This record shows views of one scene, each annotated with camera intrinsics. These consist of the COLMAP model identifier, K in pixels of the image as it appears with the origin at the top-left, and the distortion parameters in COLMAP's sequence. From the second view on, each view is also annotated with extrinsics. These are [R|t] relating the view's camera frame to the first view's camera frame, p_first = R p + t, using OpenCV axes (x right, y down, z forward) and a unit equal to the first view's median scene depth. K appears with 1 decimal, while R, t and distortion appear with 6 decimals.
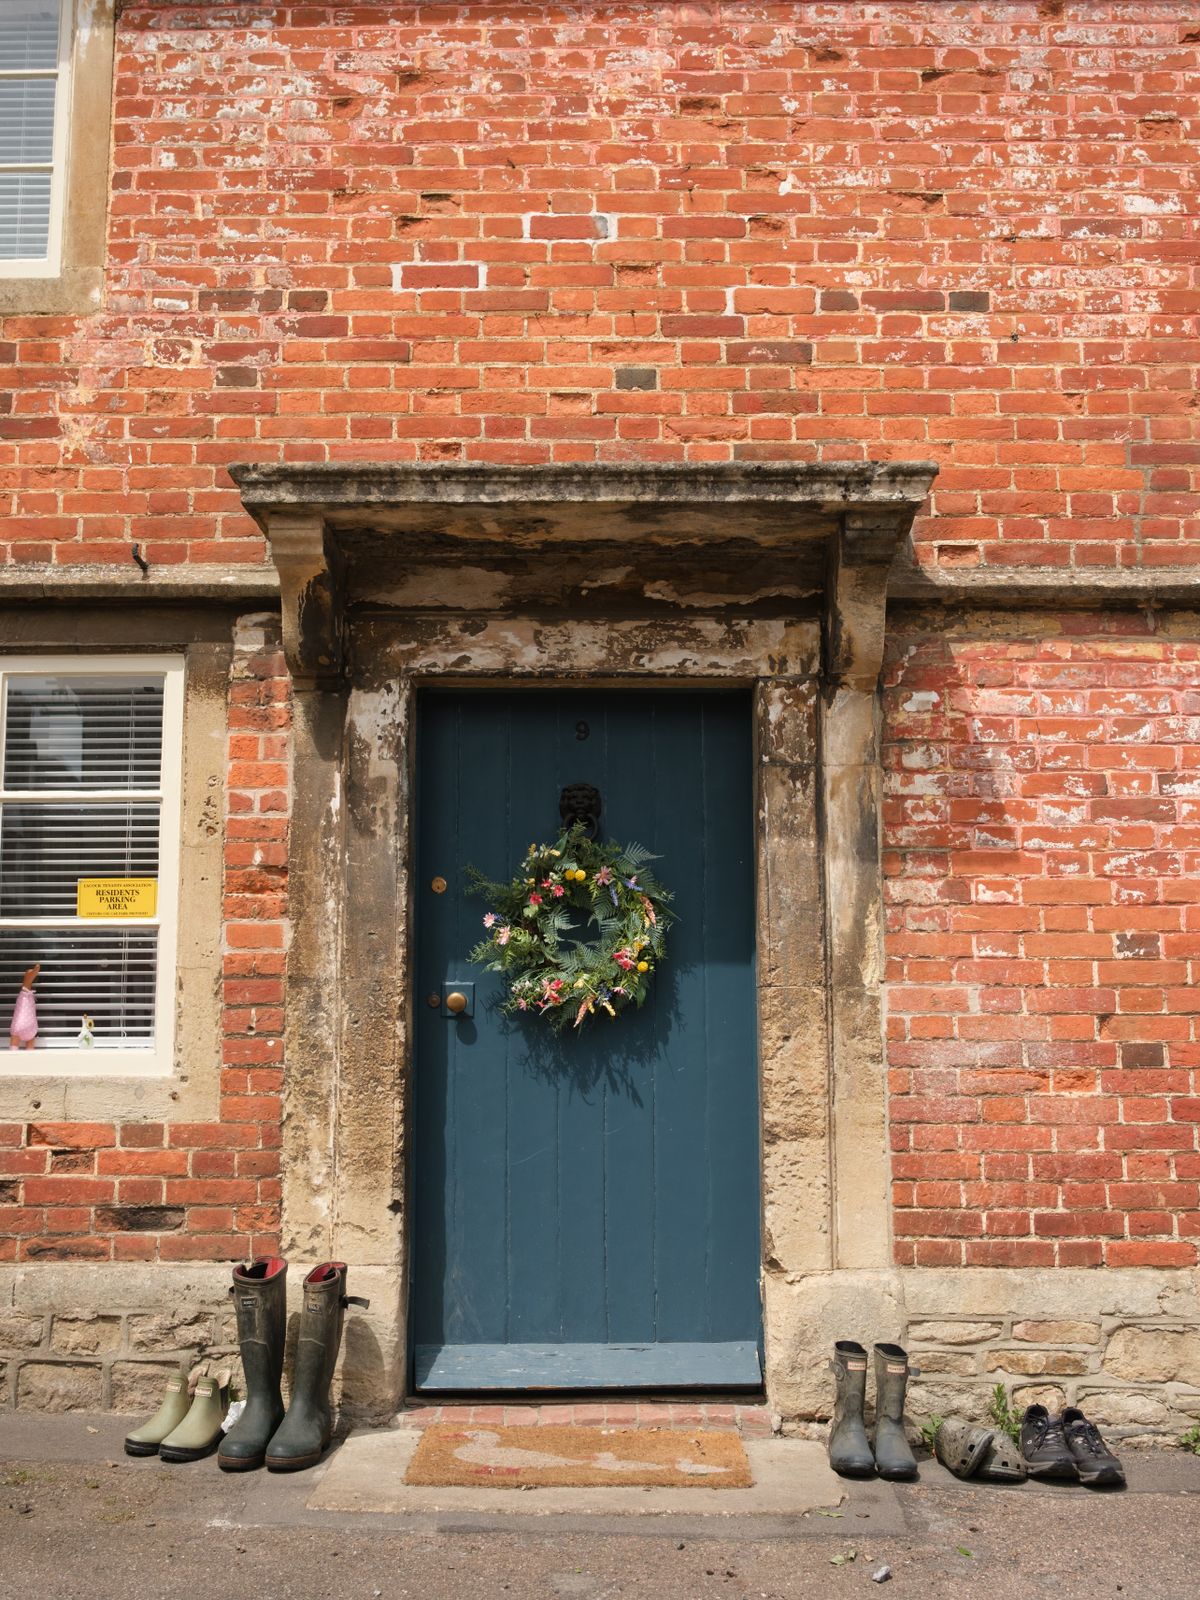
lens RADIAL K [[1642.2, 0, 604.5], [0, 1642.2, 790.5], [0, 0, 1]] dist [-0.002501, 0.000000]
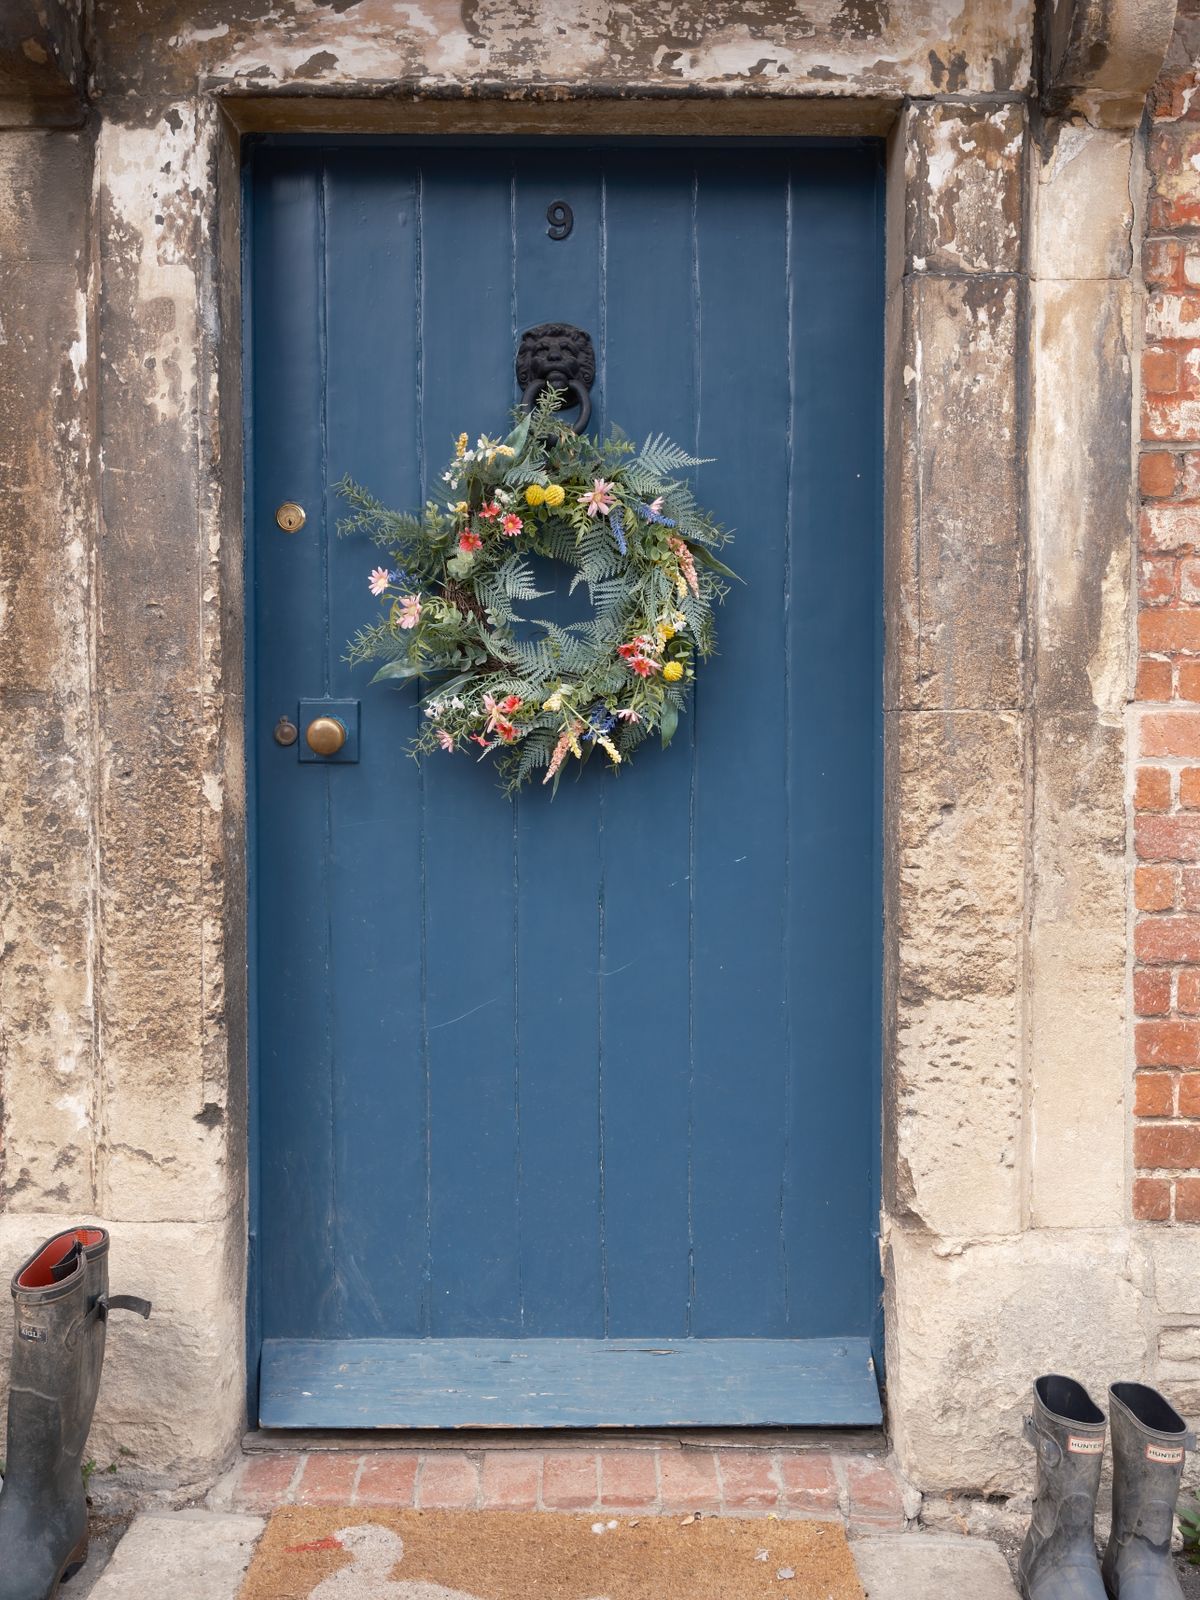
lens RADIAL K [[1642.2, 0, 604.0], [0, 1642.2, 790.7], [0, 0, 1]] dist [-0.002501, 0.000000]
pose [[0.999993, 0.002868, 0.002355, -0.000070], [-0.003251, 0.983016, 0.183490, 0.048643], [-0.001788, -0.183497, 0.983019, 0.477016]]
